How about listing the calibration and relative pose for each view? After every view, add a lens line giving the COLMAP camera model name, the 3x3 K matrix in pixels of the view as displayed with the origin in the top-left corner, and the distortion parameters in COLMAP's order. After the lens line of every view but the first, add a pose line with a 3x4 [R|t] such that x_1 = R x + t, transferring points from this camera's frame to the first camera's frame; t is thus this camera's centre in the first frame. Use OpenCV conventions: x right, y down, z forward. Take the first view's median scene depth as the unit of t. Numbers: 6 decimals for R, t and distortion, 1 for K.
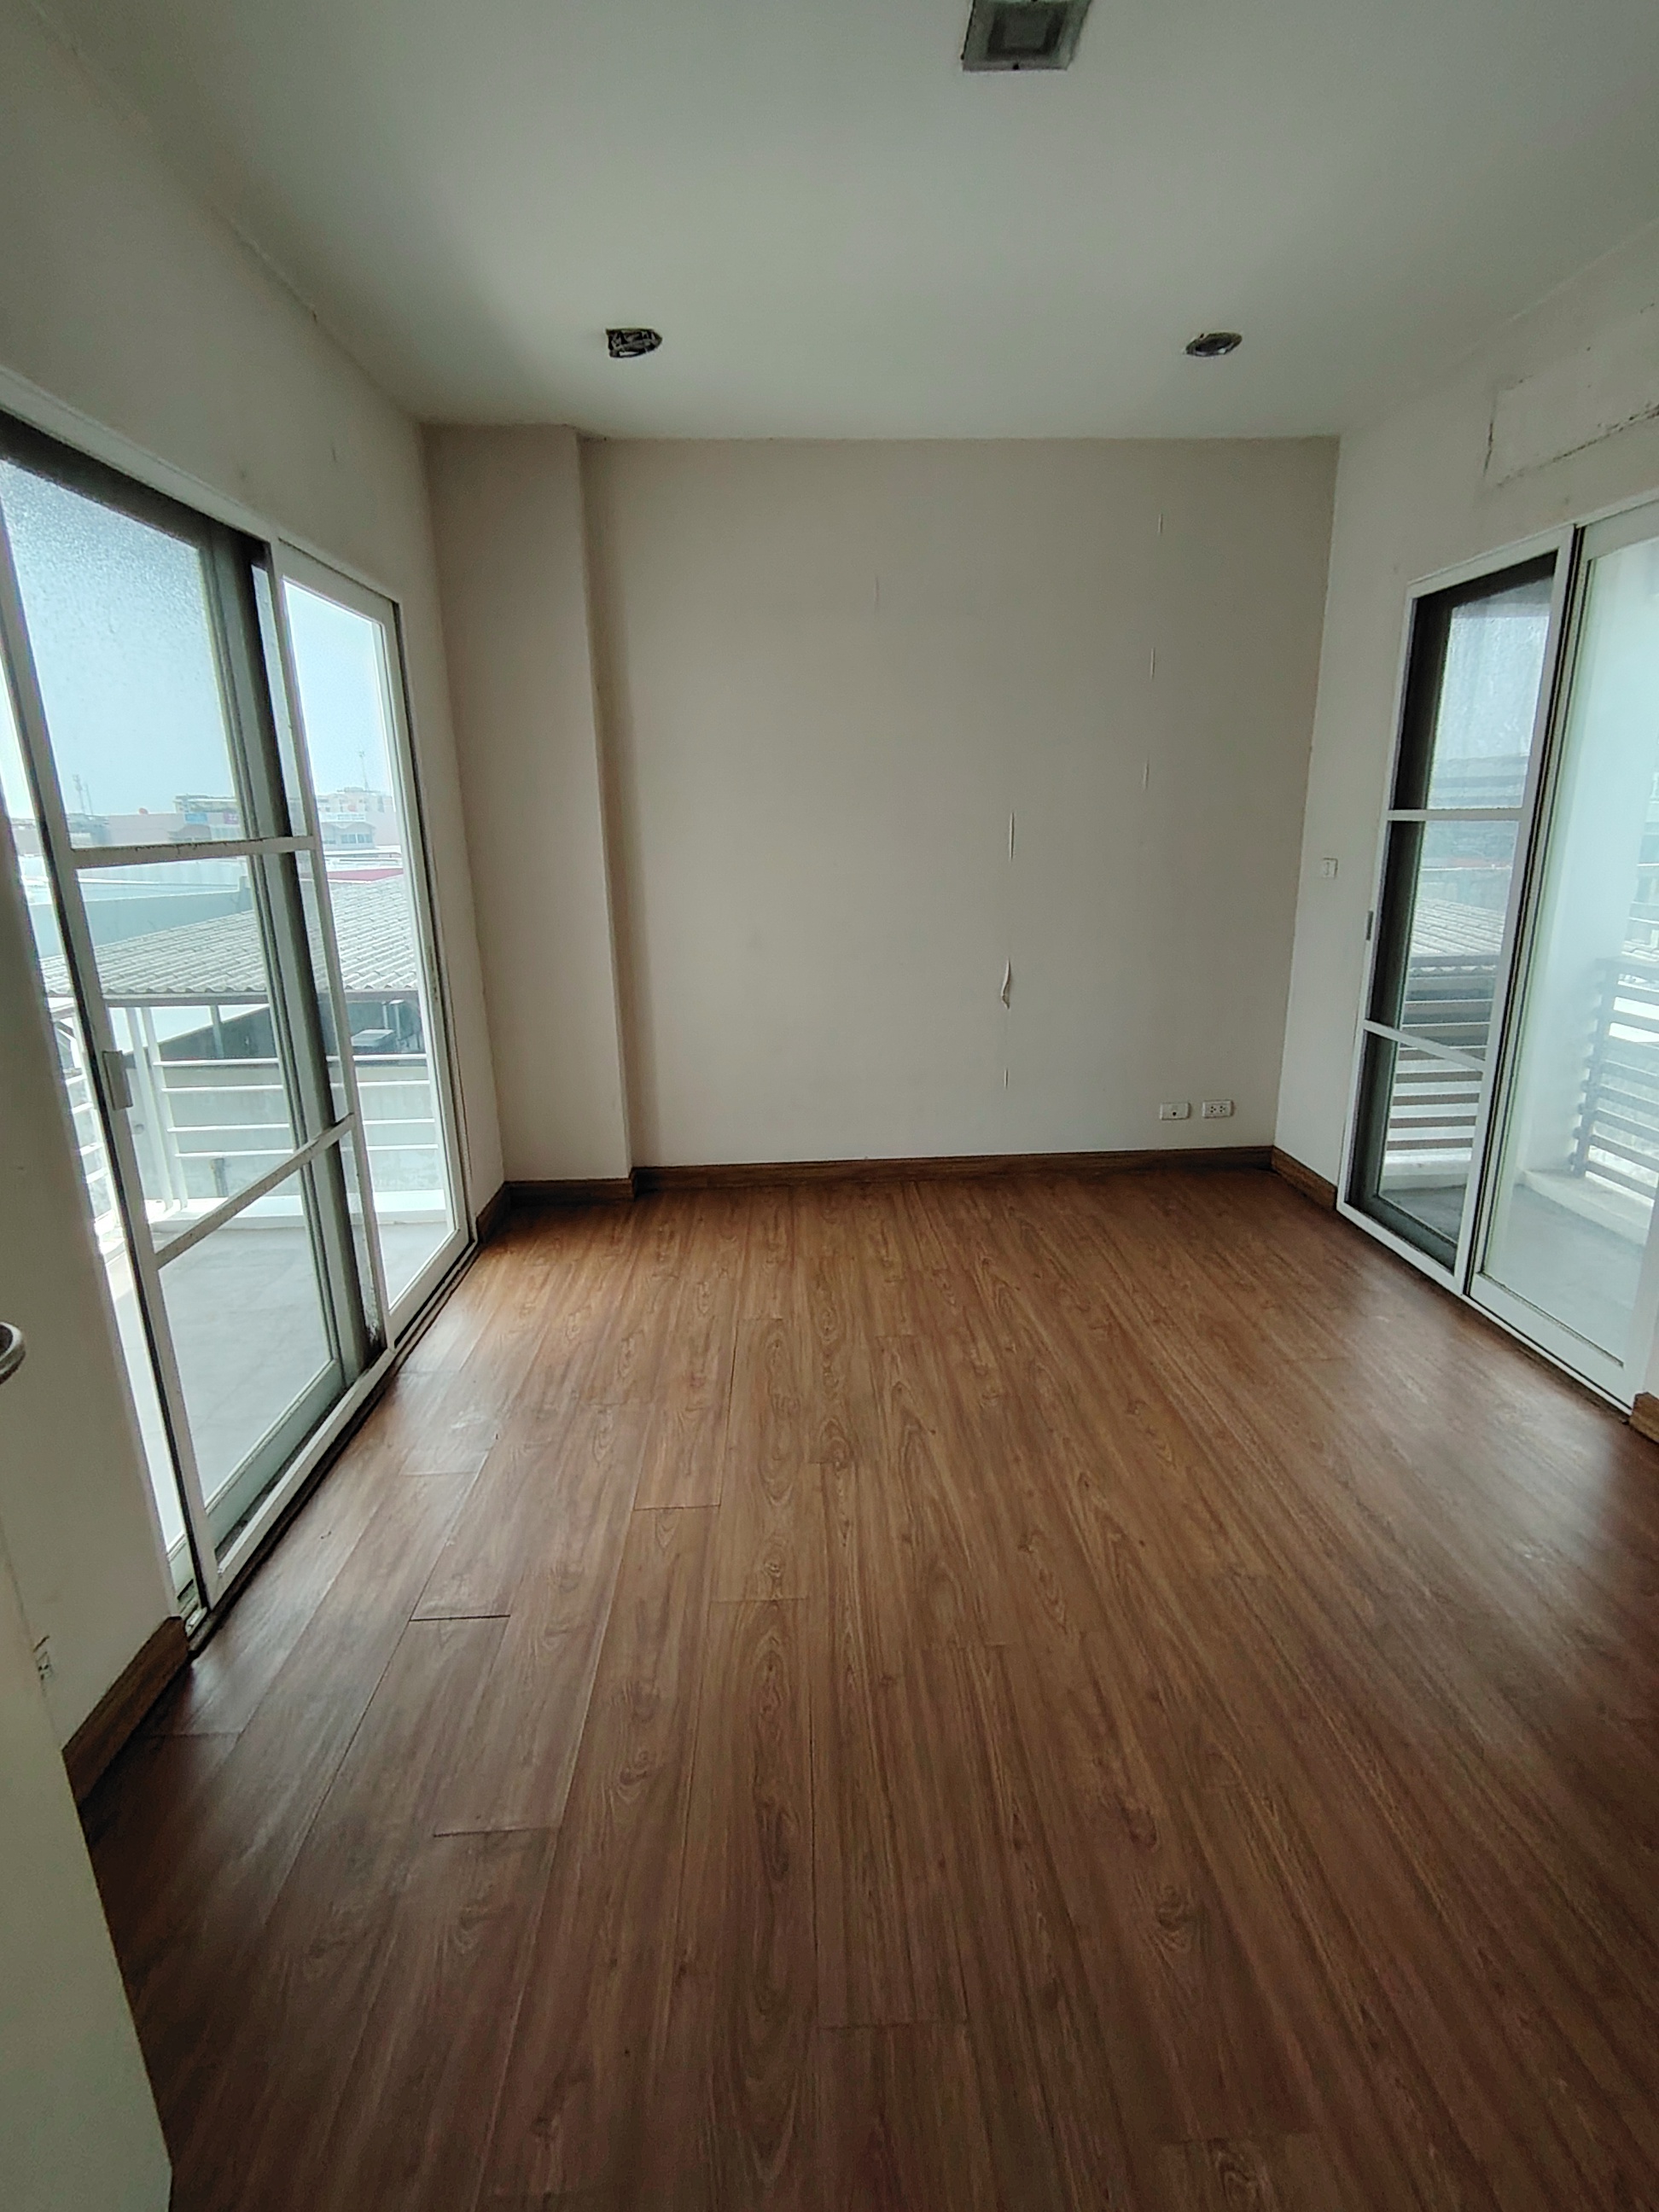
lens RADIAL K [[1048.2, 0, 842.6], [0, 1048.2, 1094.0], [0, 0, 1]] dist [0.015888, -0.006144]
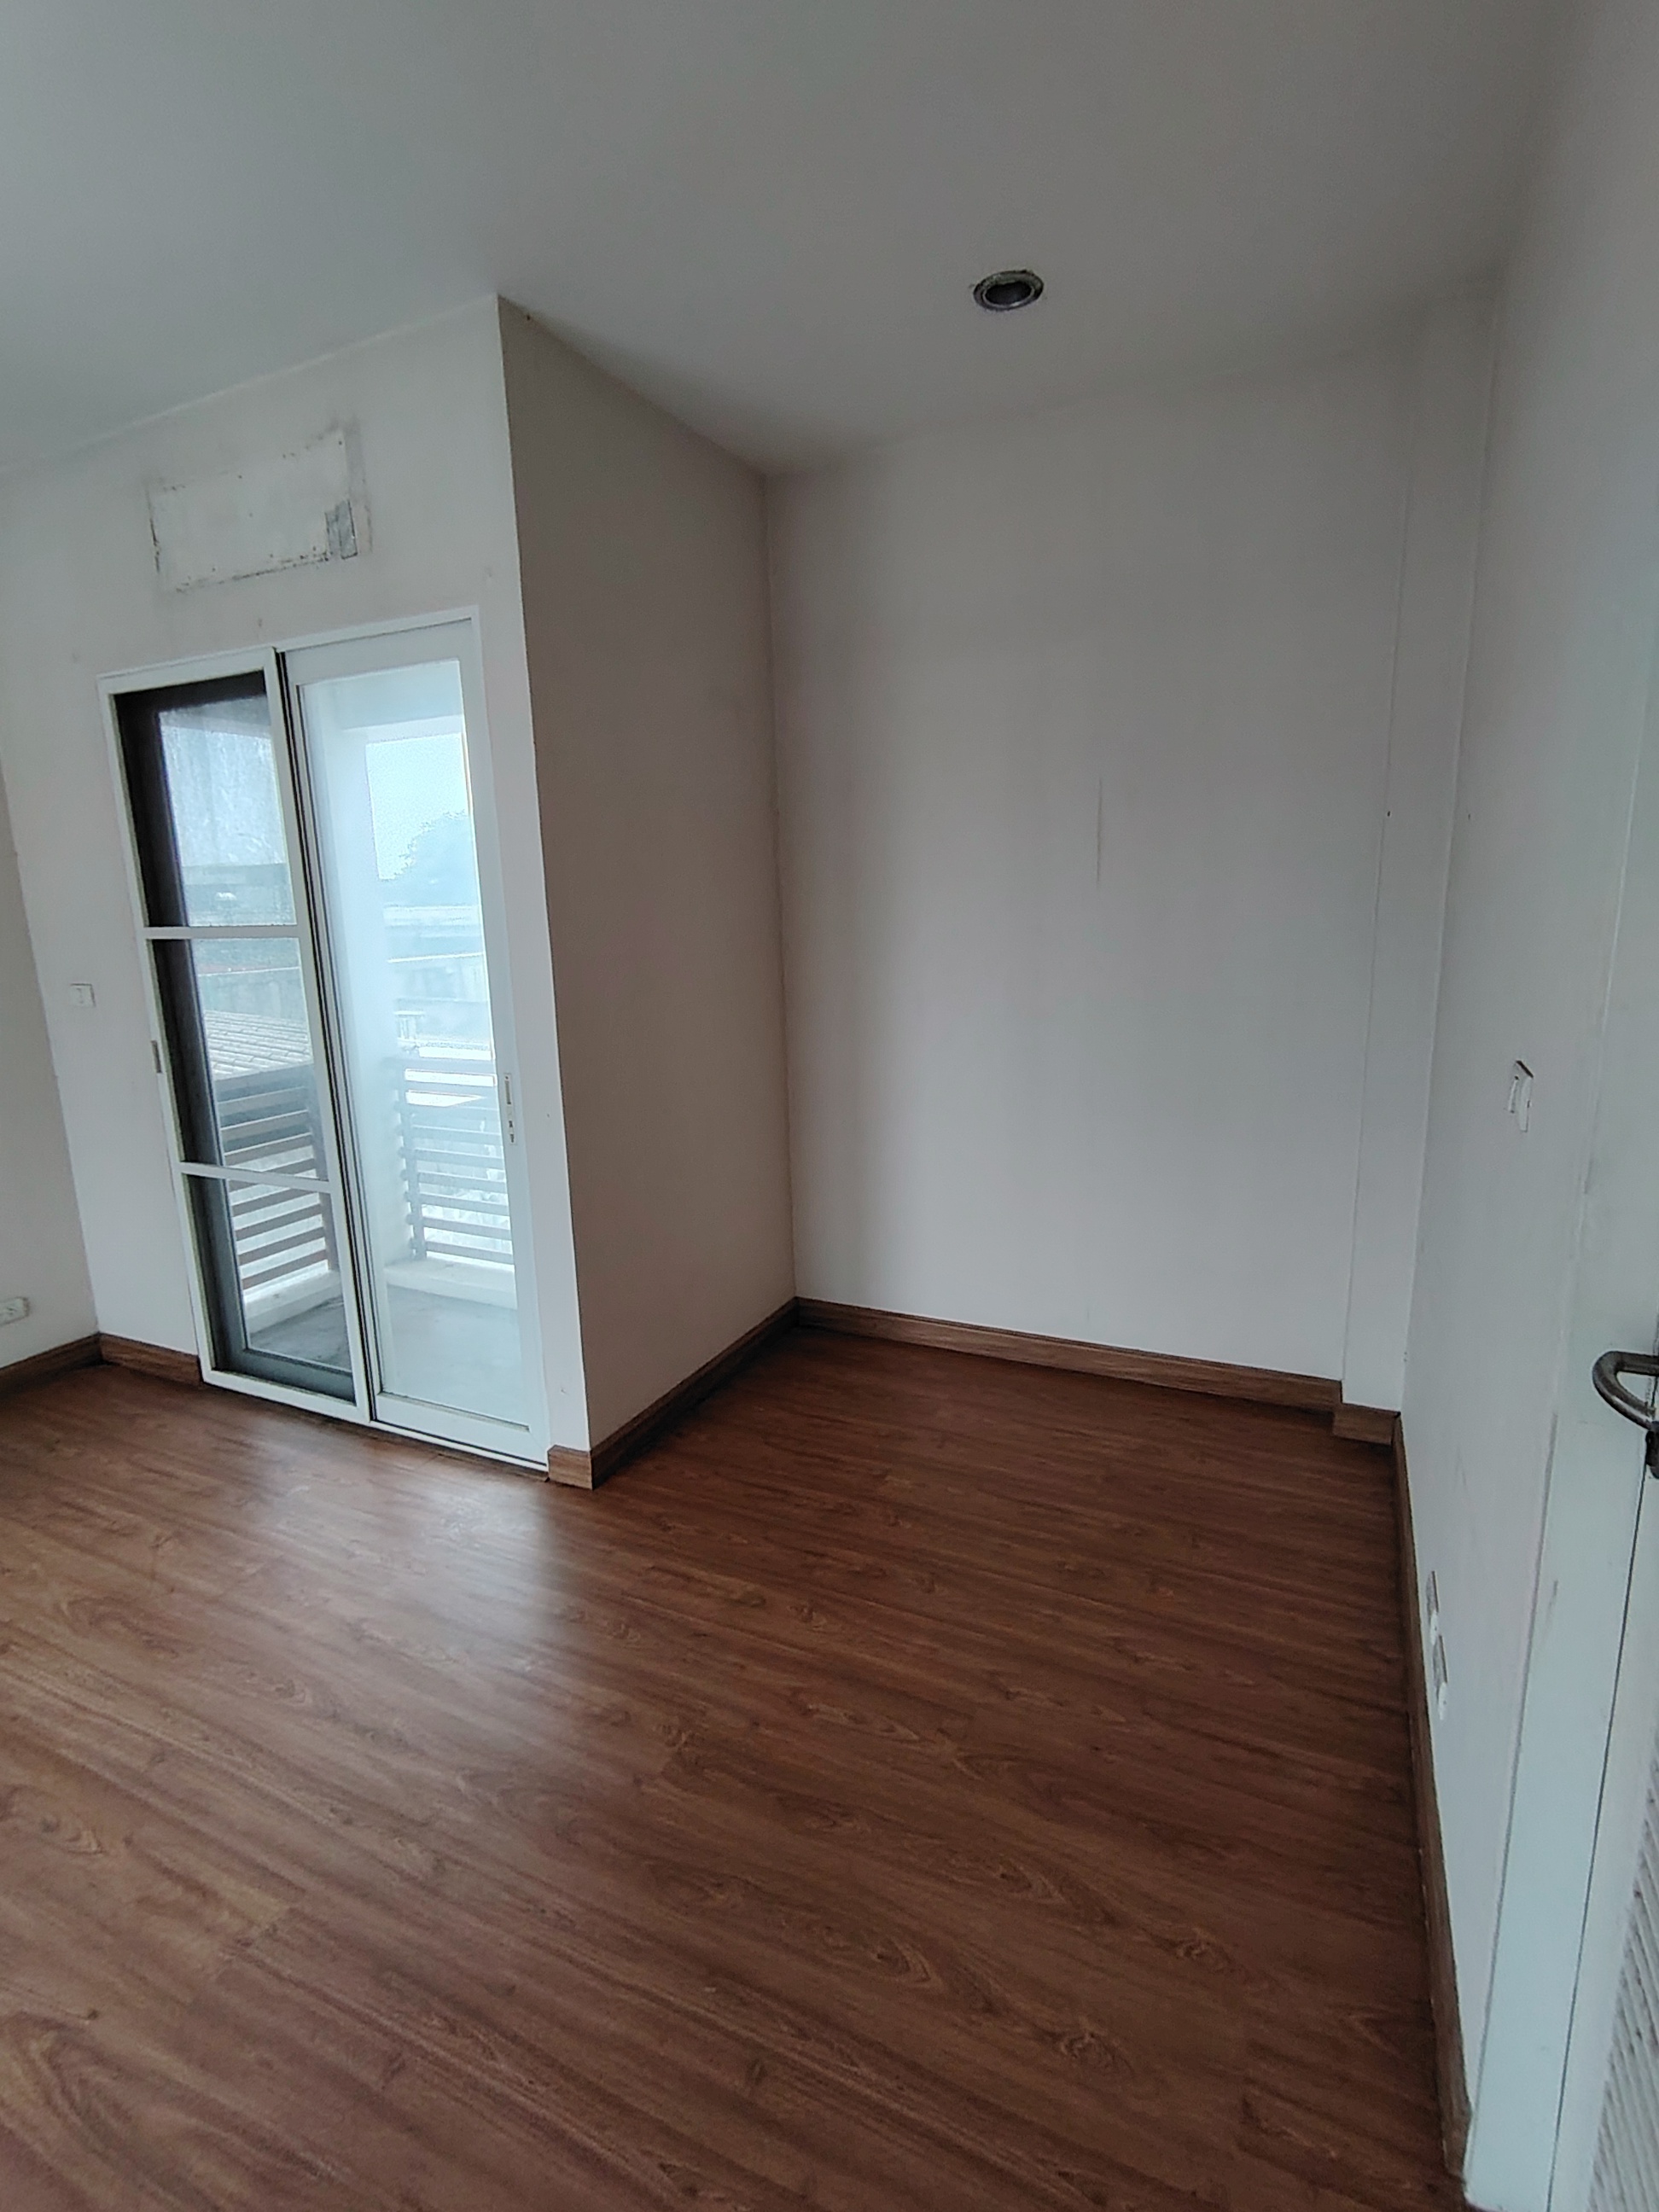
lens RADIAL K [[1048.2, 0, 842.6], [0, 1048.2, 1094.0], [0, 0, 1]] dist [0.015888, -0.006144]
pose [[0.479665, -0.162056, 0.862357, 0.021787], [0.244433, 0.968572, 0.046057, -0.043339], [-0.842718, 0.188697, 0.504202, 0.119659]]
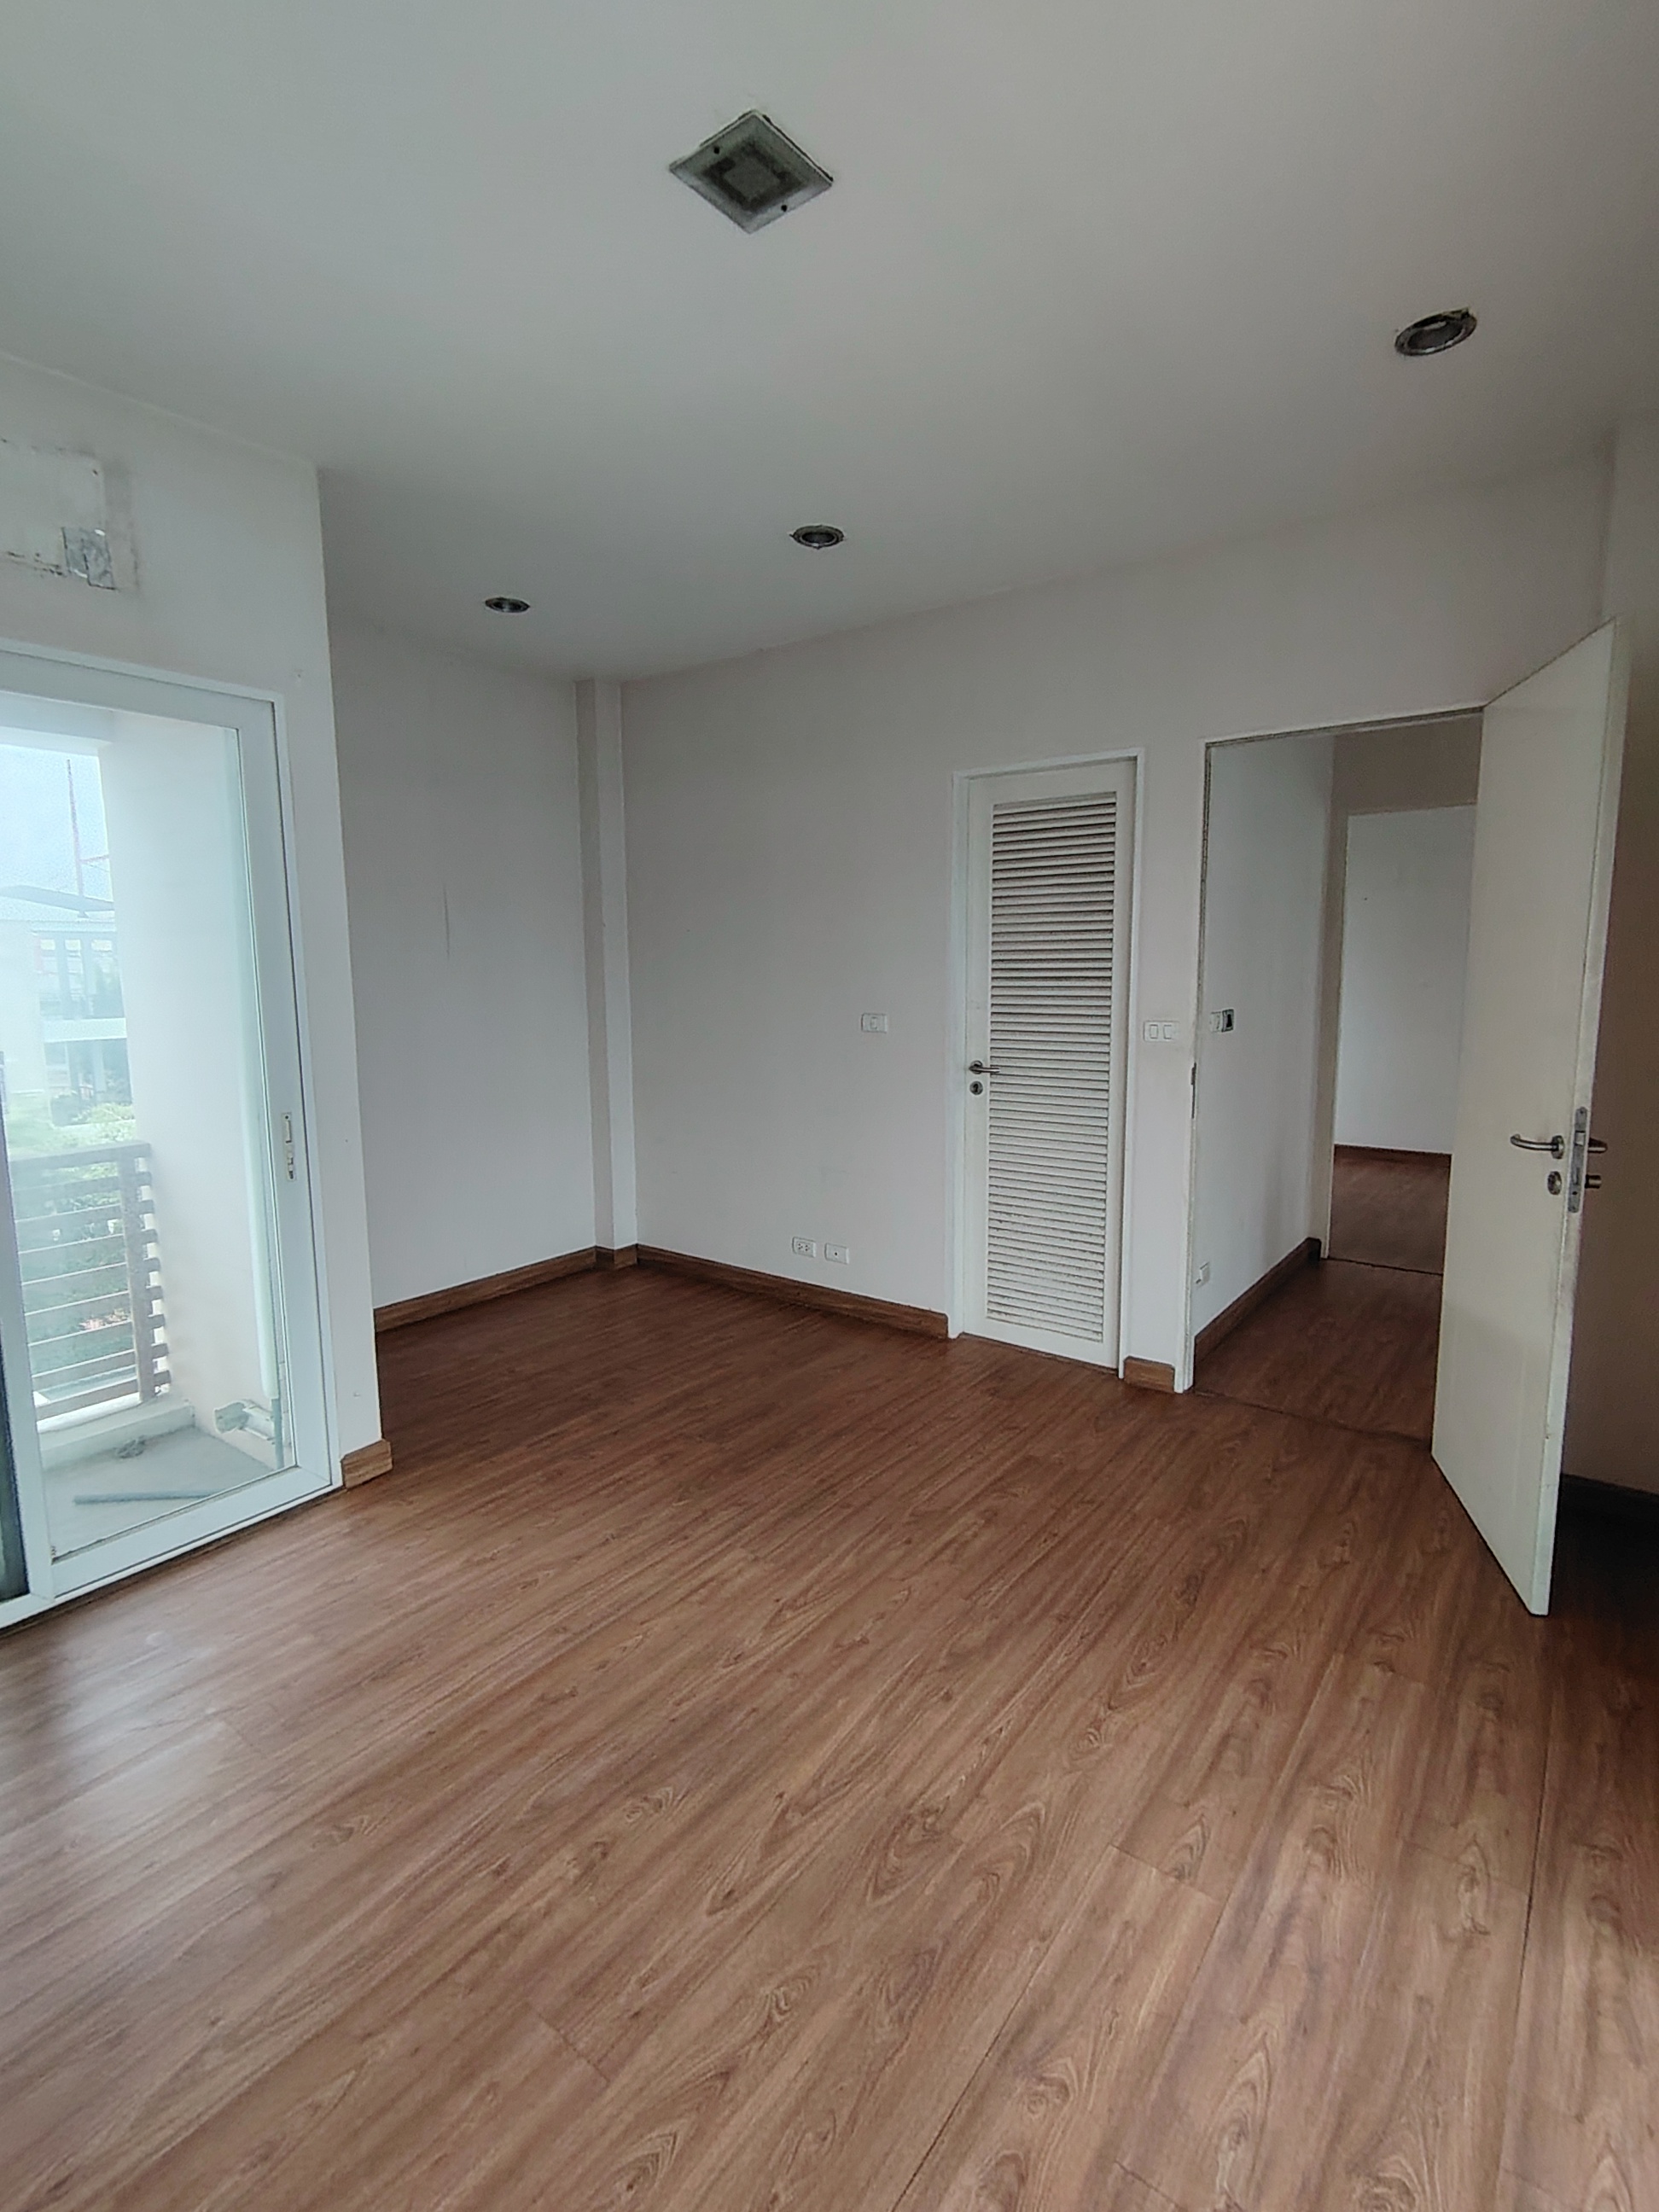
lens RADIAL K [[1048.2, 0, 842.6], [0, 1048.2, 1094.0], [0, 0, 1]] dist [0.015888, -0.006144]
pose [[-0.767987, -0.056302, 0.637986, -0.358446], [0.184653, 0.934365, 0.304738, -0.320721], [-0.613269, 0.351841, -0.707184, 1.238848]]
